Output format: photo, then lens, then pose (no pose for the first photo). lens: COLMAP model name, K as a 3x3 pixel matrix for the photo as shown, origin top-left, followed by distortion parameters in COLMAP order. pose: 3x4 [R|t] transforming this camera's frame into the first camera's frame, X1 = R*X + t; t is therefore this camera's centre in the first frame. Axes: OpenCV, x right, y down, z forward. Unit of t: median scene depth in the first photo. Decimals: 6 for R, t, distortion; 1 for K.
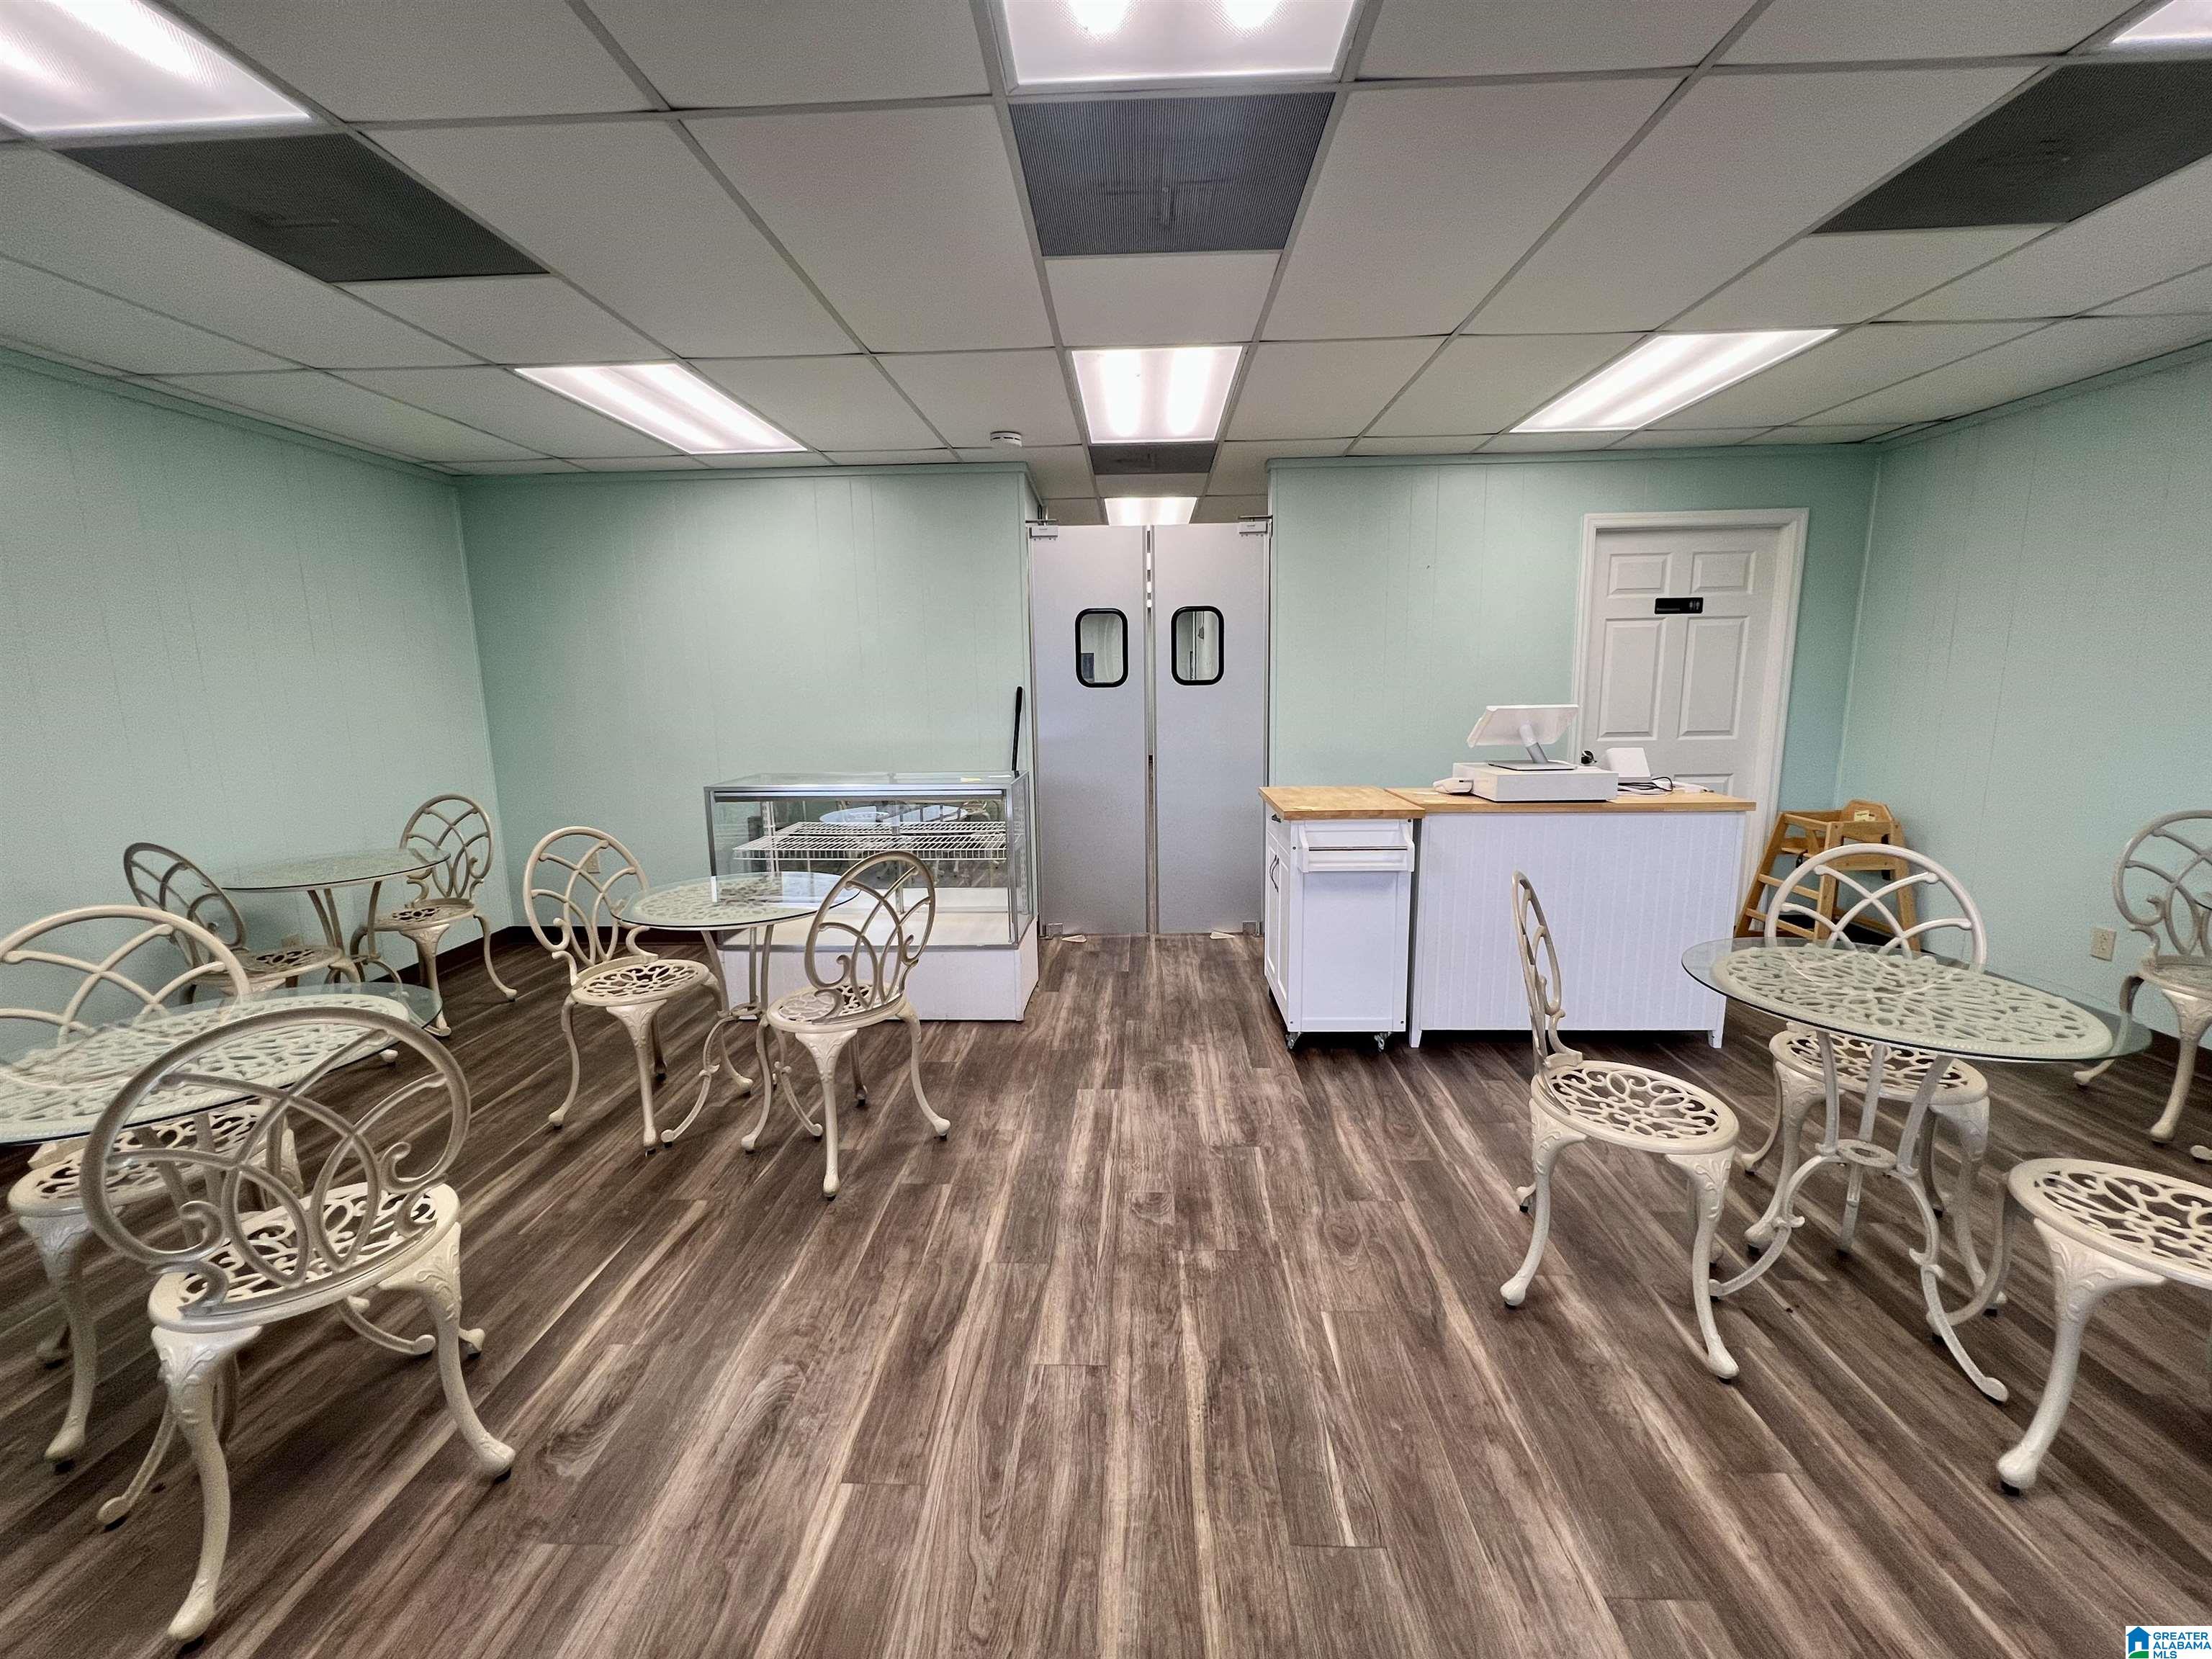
lens RADIAL K [[887.5, 0, 1107.1], [0, 887.5, 824.2], [0, 0, 1]] dist [-0.000979, 0.000283]
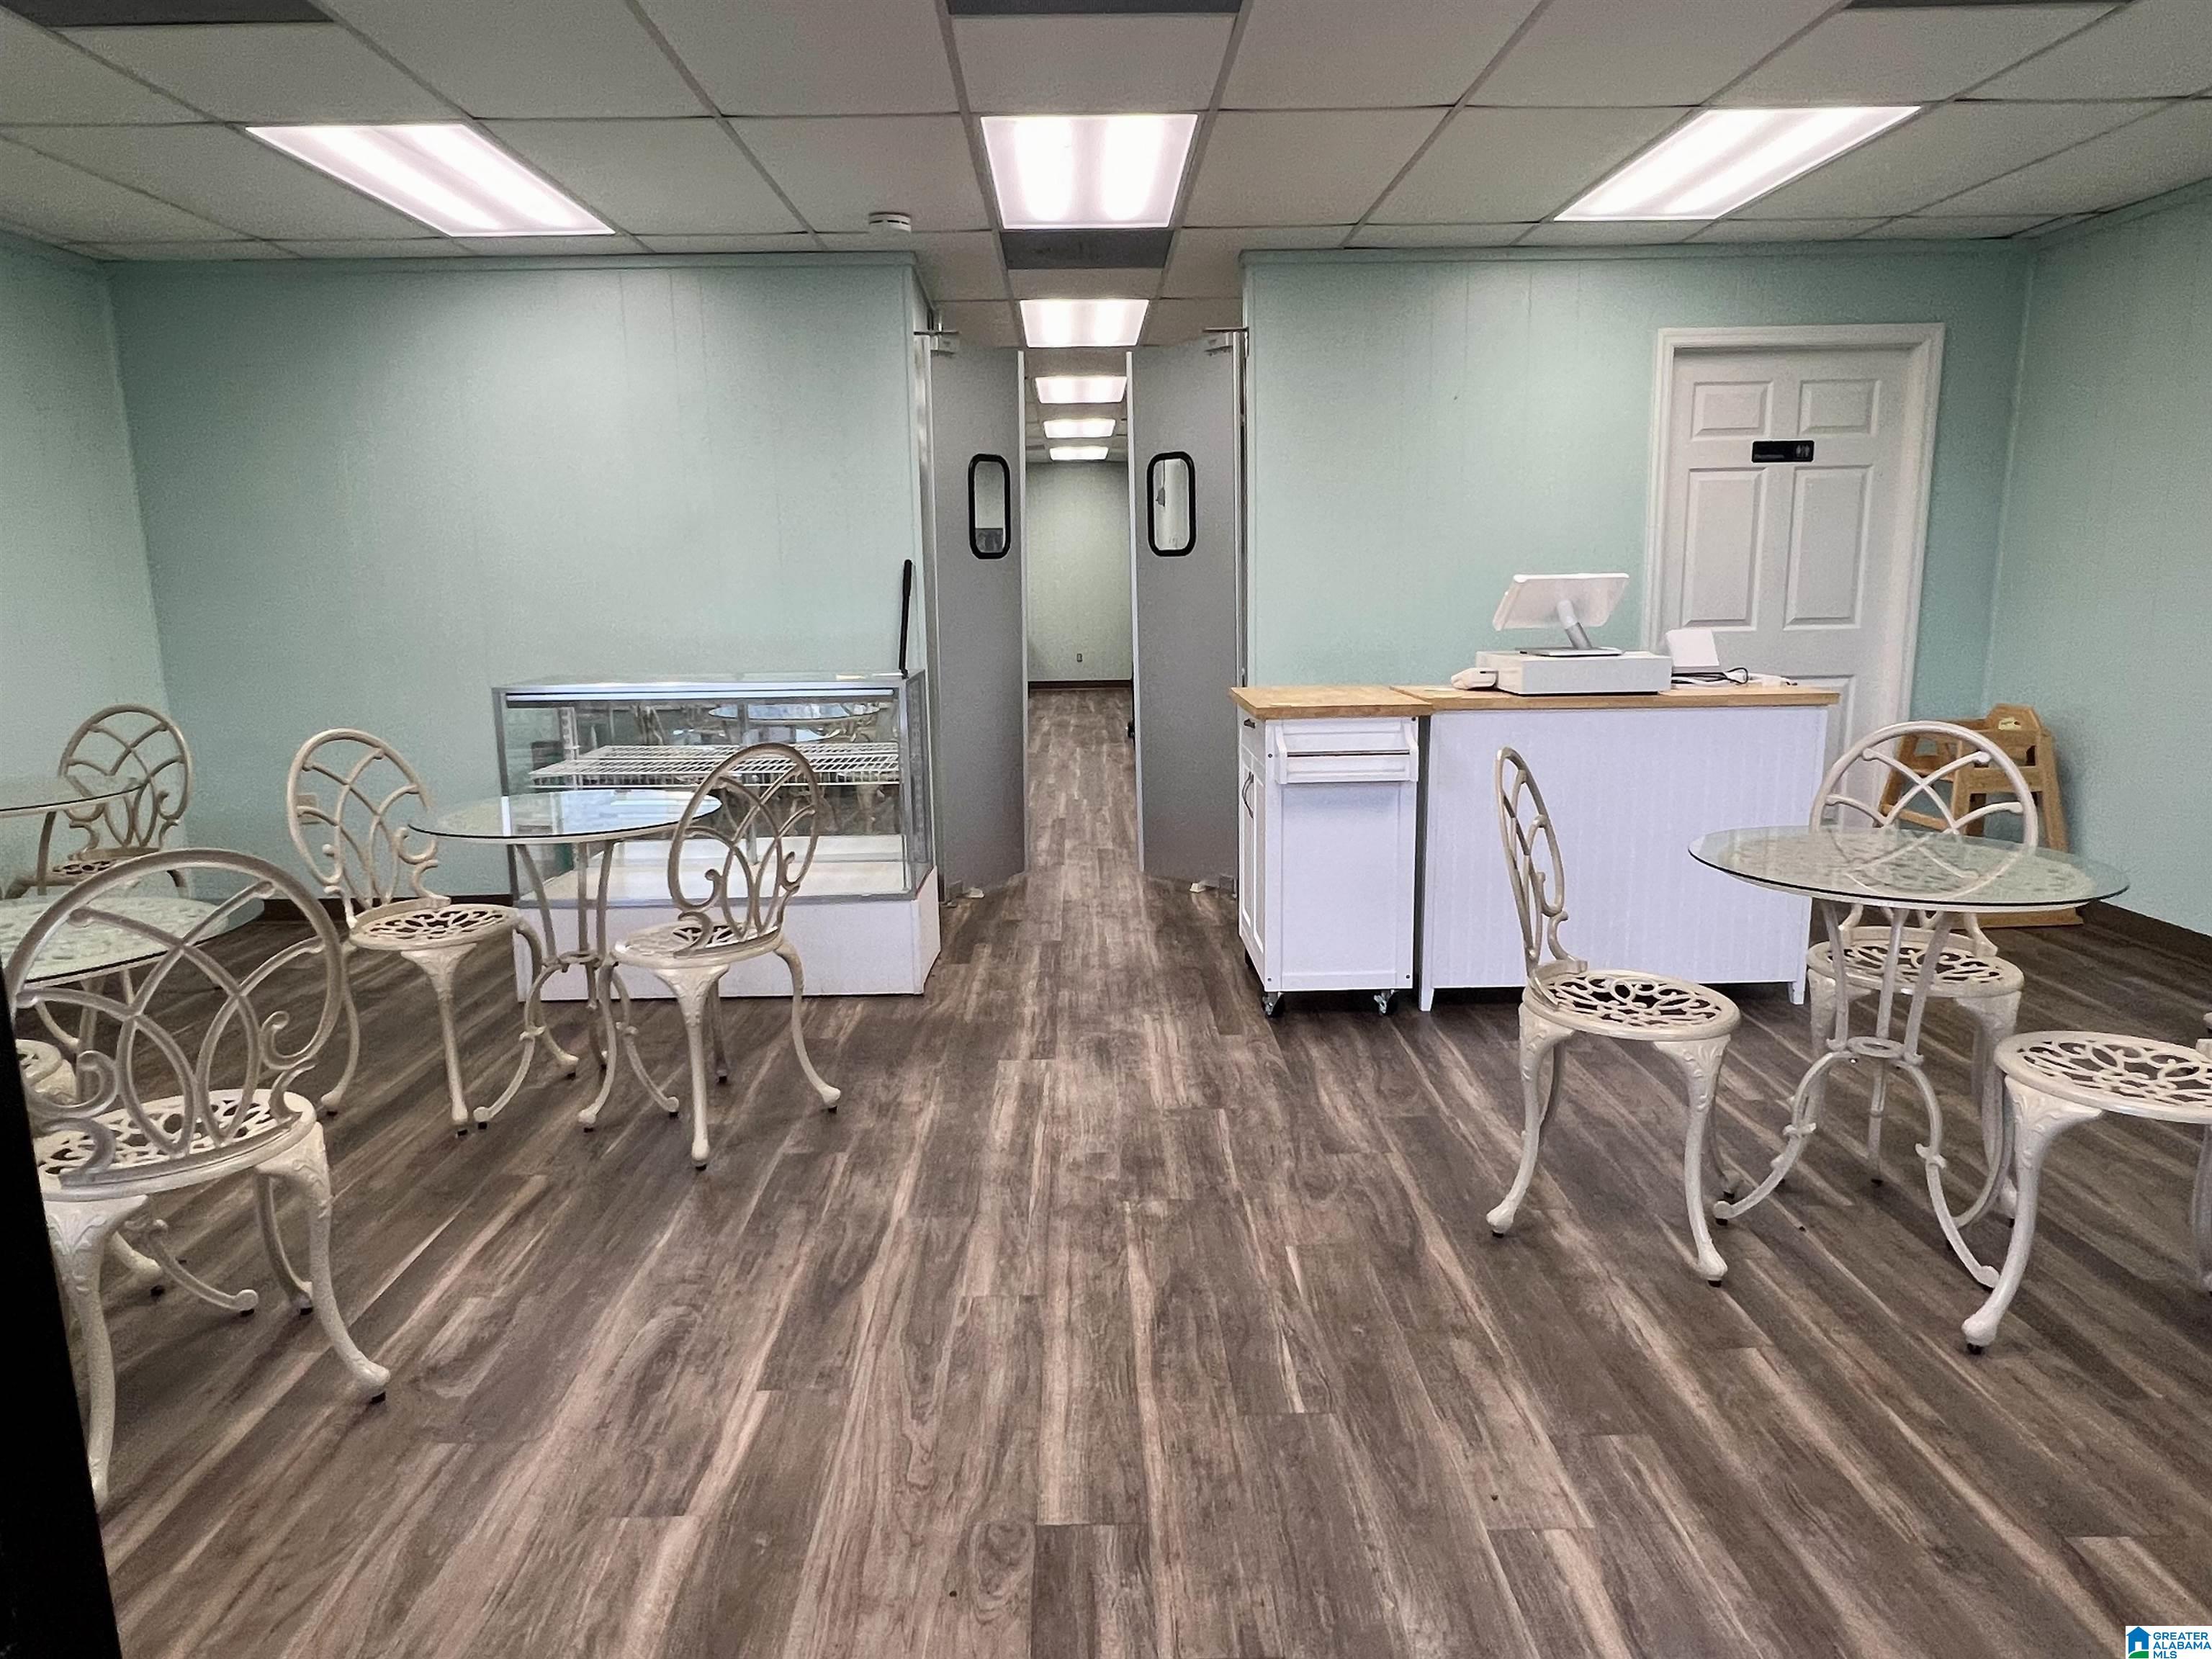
lens RADIAL K [[1385.5, 0, 1093.3], [0, 1385.5, 834.2], [0, 0, 1]] dist [0.000107, -0.002112]
pose [[0.998652, -0.010616, 0.050816, -0.012850], [0.009527, 0.999721, 0.021620, 0.096537], [-0.051031, -0.021107, 0.998474, -0.309430]]
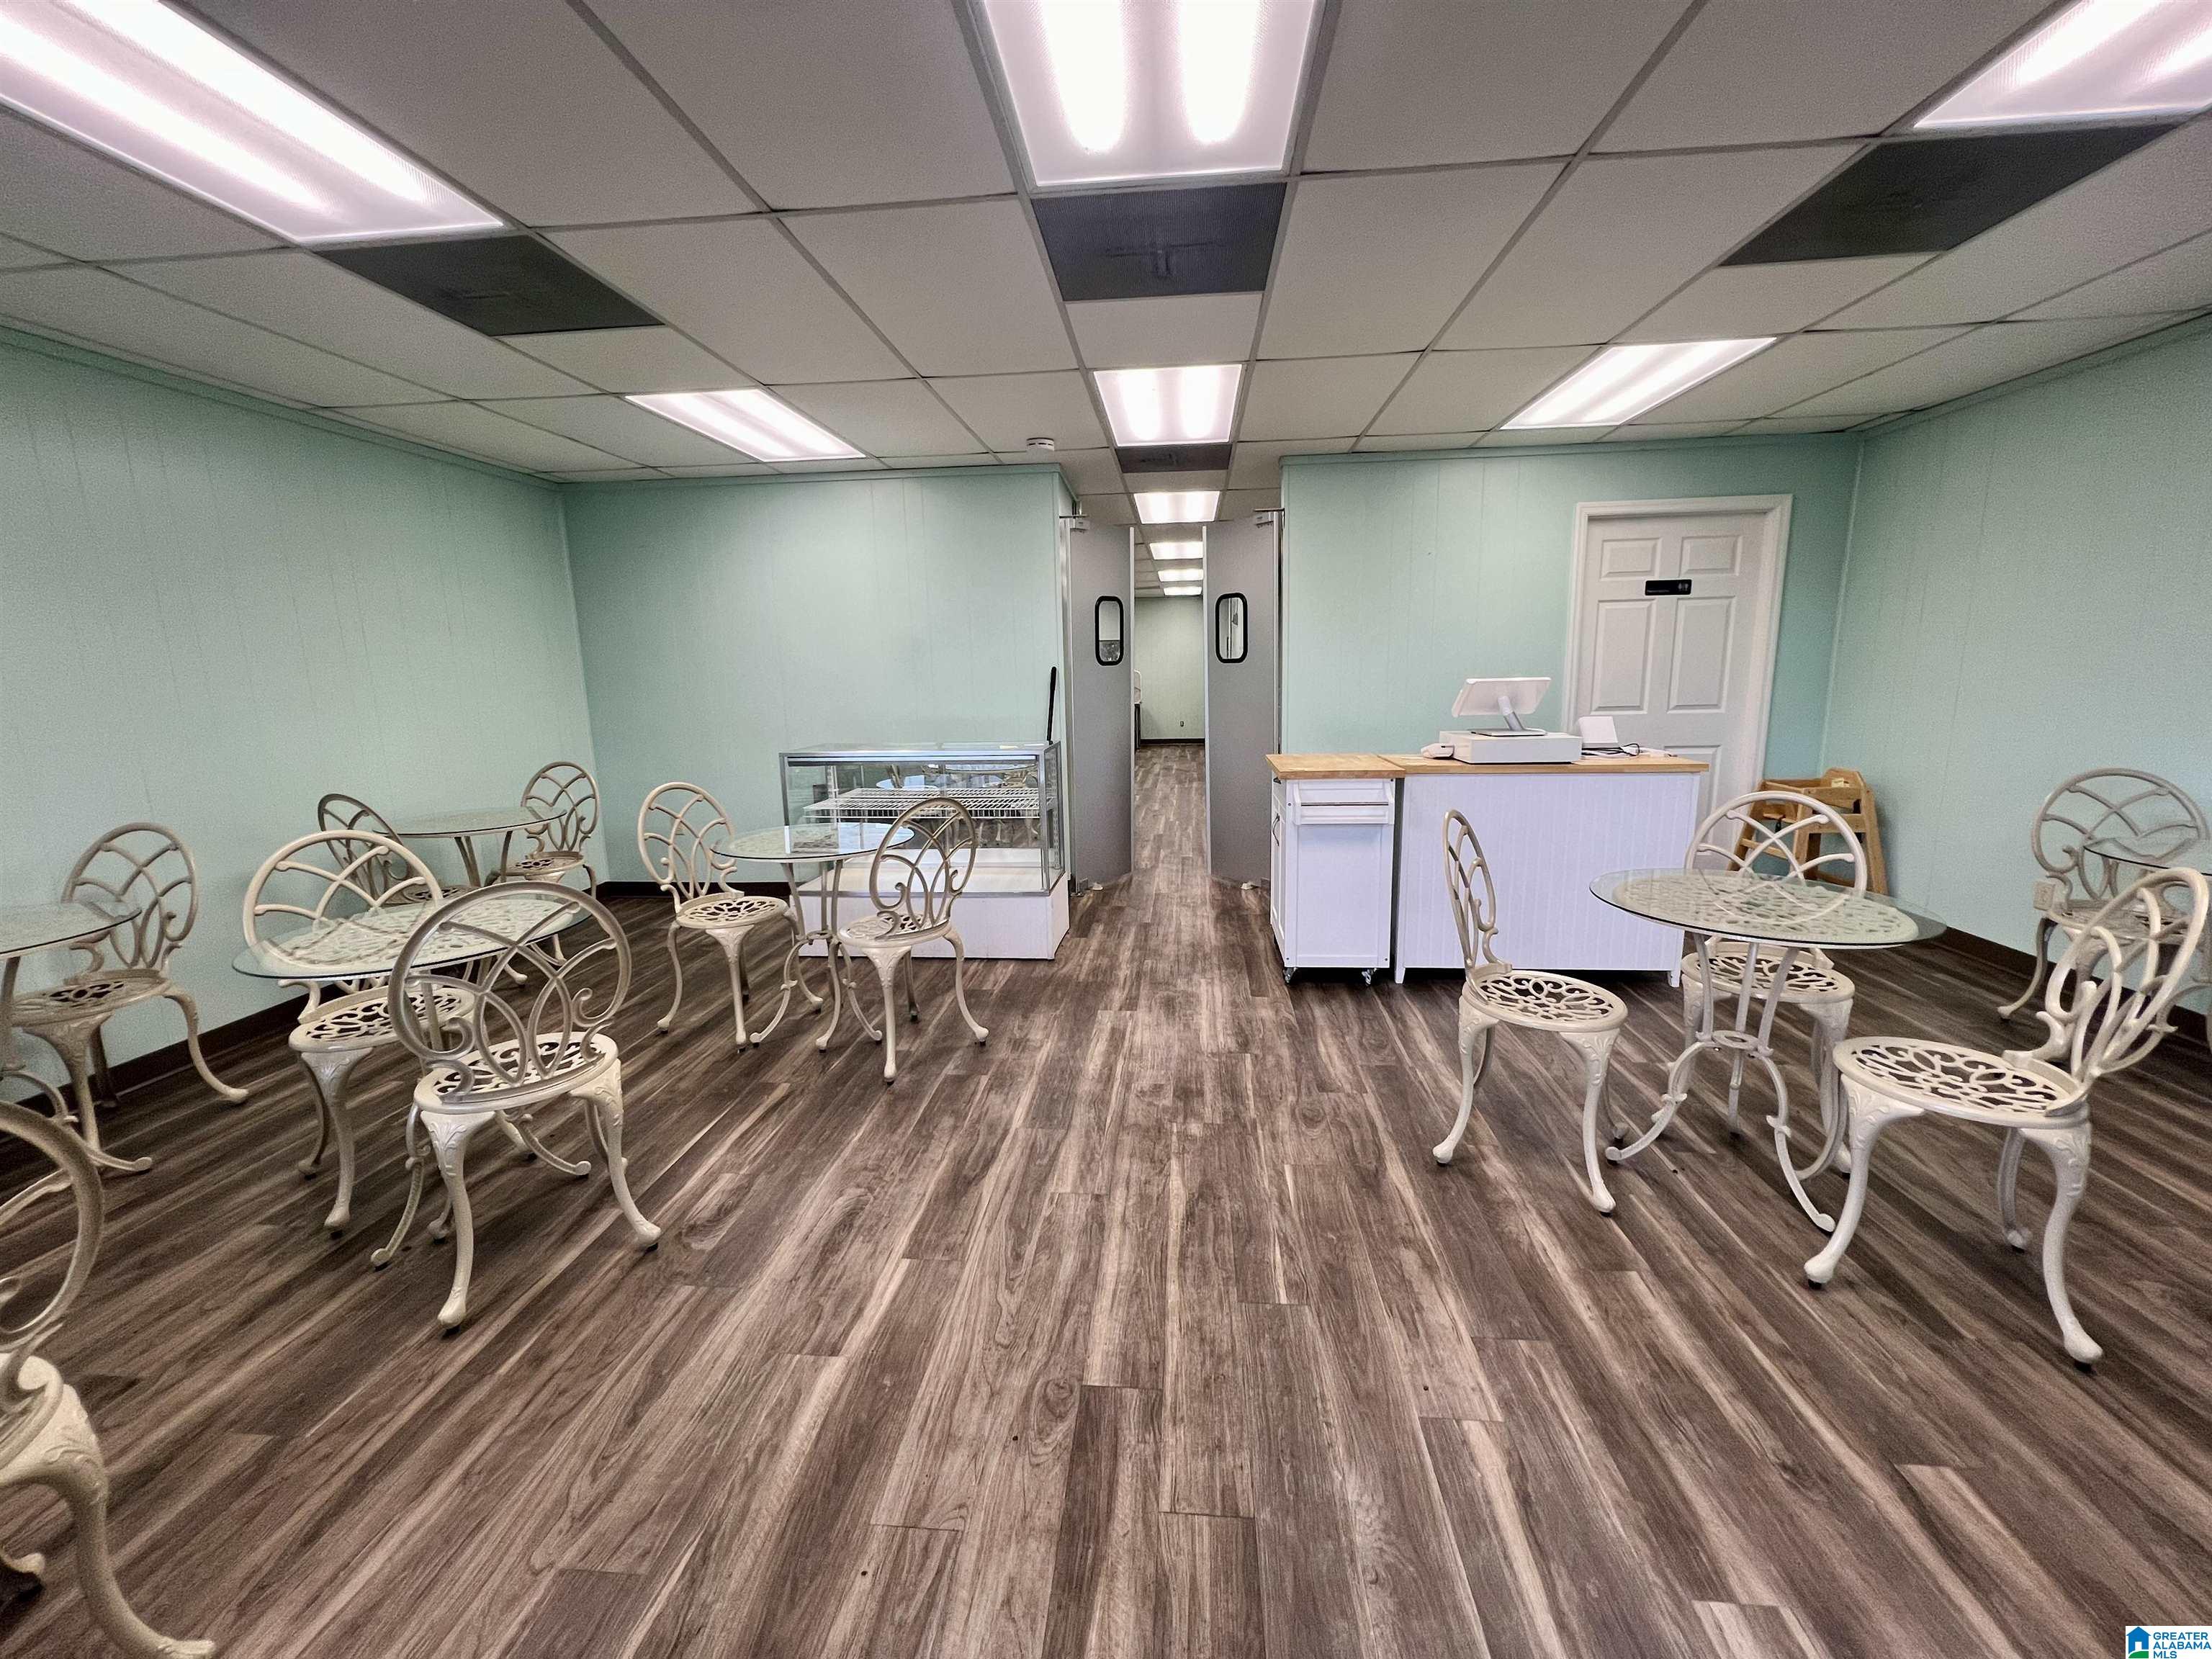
lens RADIAL K [[886.9, 0, 1106.7], [0, 886.9, 825.3], [0, 0, 1]] dist [-0.002008, 0.000859]
pose [[0.998656, 0.004034, -0.051666, 0.049665], [-0.003323, 0.999899, 0.013848, 0.054637], [0.051716, -0.013658, 0.998568, -0.206770]]
